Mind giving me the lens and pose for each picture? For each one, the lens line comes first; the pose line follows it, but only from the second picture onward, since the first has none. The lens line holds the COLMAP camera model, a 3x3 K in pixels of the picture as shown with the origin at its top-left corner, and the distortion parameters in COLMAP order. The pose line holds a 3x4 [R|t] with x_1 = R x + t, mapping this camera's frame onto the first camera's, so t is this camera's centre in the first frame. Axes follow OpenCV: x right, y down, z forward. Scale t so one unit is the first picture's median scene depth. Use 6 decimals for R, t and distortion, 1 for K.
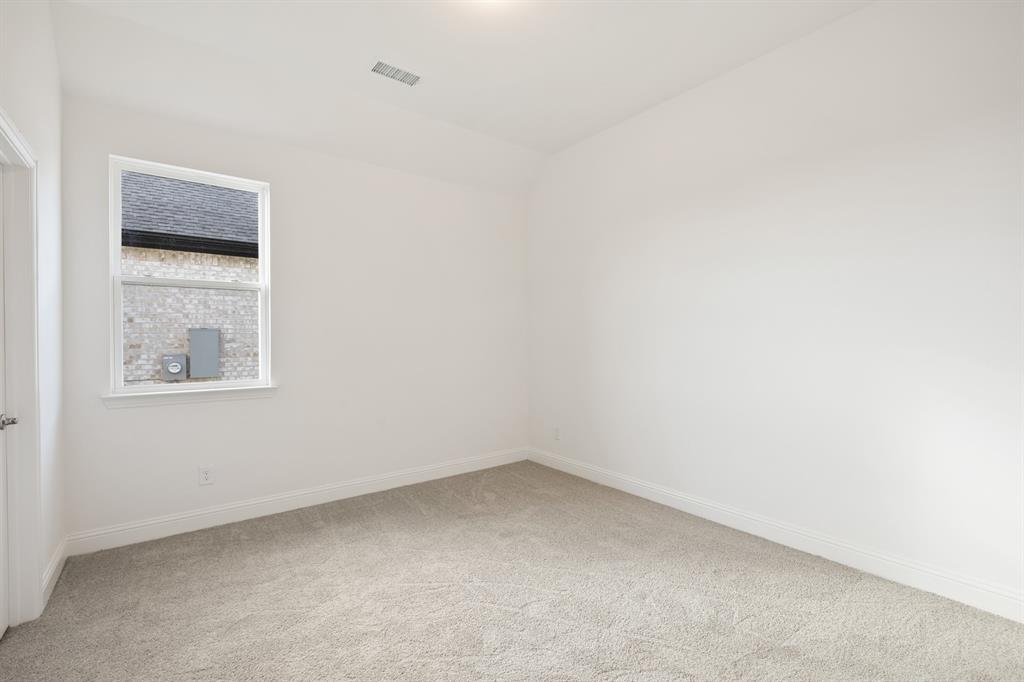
lens RADIAL K [[468.9, 0, 513.4], [0, 468.9, 343.3], [0, 0, 1]] dist [0.000264, -0.000246]
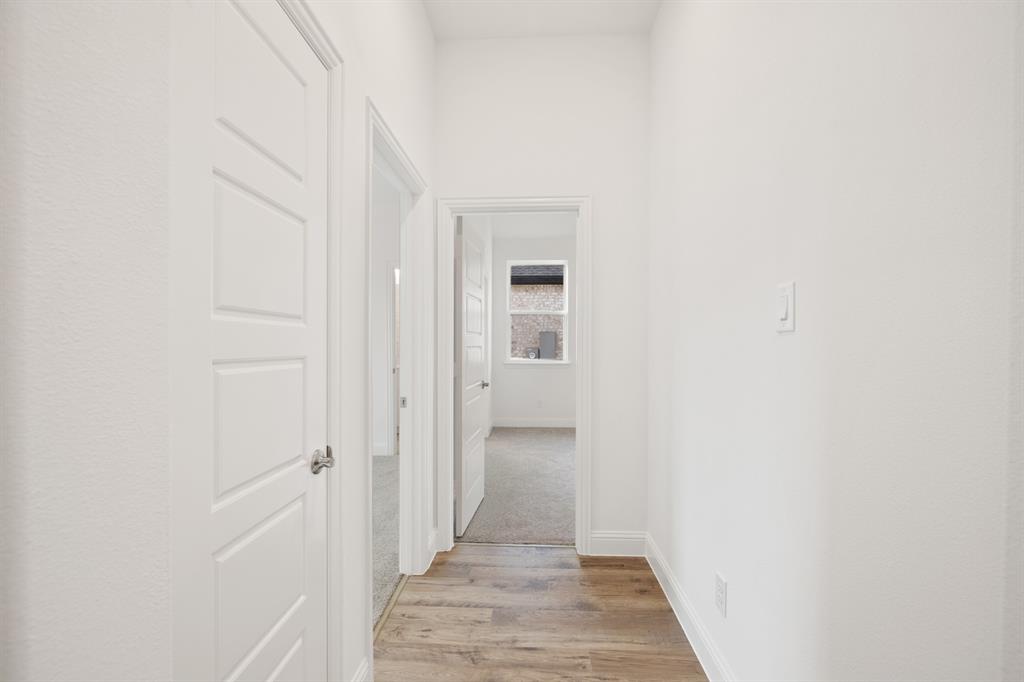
lens RADIAL K [[468.9, 0, 509.1], [0, 468.9, 344.3], [0, 0, 1]] dist [0.000264, -0.000246]
pose [[0.774018, 0.006254, -0.633133, 0.261432], [-0.002461, 0.999973, 0.006869, 0.000867], [0.633159, -0.003759, 0.774013, -0.334463]]
